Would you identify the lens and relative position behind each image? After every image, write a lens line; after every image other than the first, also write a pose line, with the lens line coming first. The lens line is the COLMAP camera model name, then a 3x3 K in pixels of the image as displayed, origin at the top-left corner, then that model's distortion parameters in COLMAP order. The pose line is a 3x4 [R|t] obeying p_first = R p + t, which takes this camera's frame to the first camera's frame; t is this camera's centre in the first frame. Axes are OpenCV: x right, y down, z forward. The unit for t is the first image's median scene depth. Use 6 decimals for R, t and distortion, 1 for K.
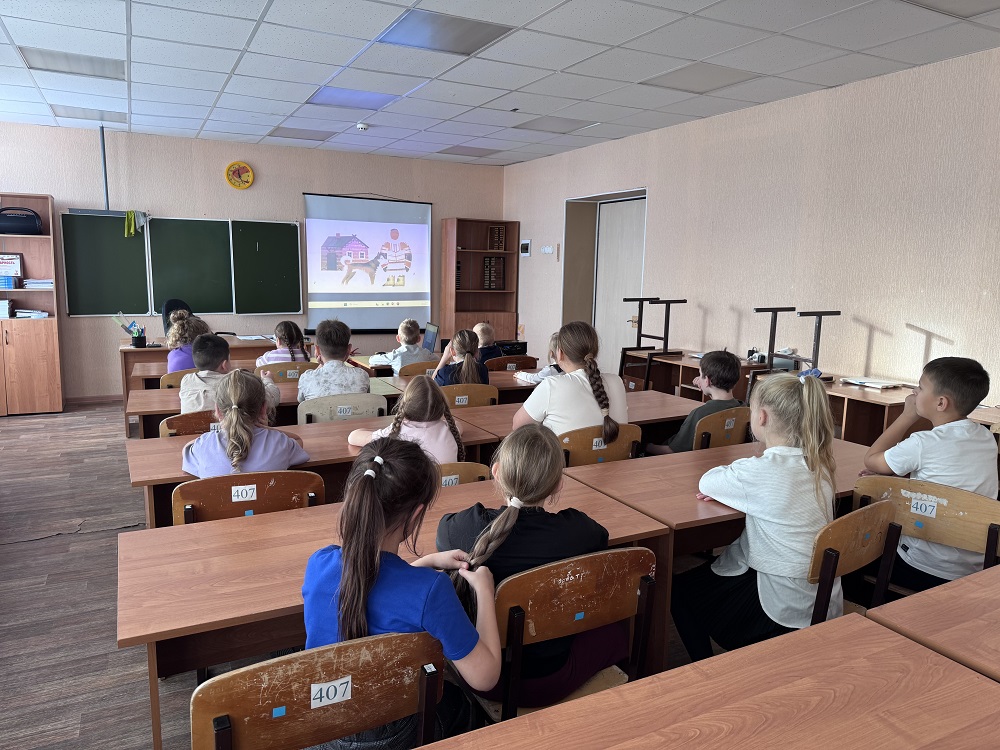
lens RADIAL K [[705.3, 0, 495.3], [0, 705.3, 381.3], [0, 0, 1]] dist [0.047297, -0.038826]
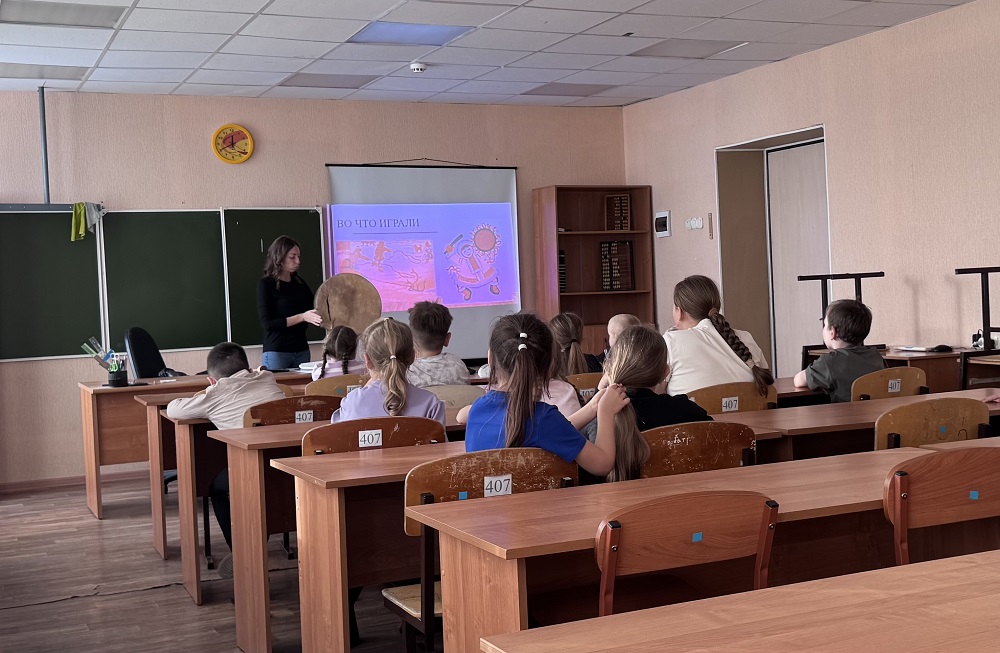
lens RADIAL K [[1355.3, 0, 626.2], [0, 1355.3, 315.6], [0, 0, 1]] dist [0.121140, 0.000000]
pose [[0.998036, -0.062593, -0.002325, 0.009111], [0.061649, 0.988188, -0.140302, 0.093669], [0.011079, 0.139883, 0.990106, -0.318198]]
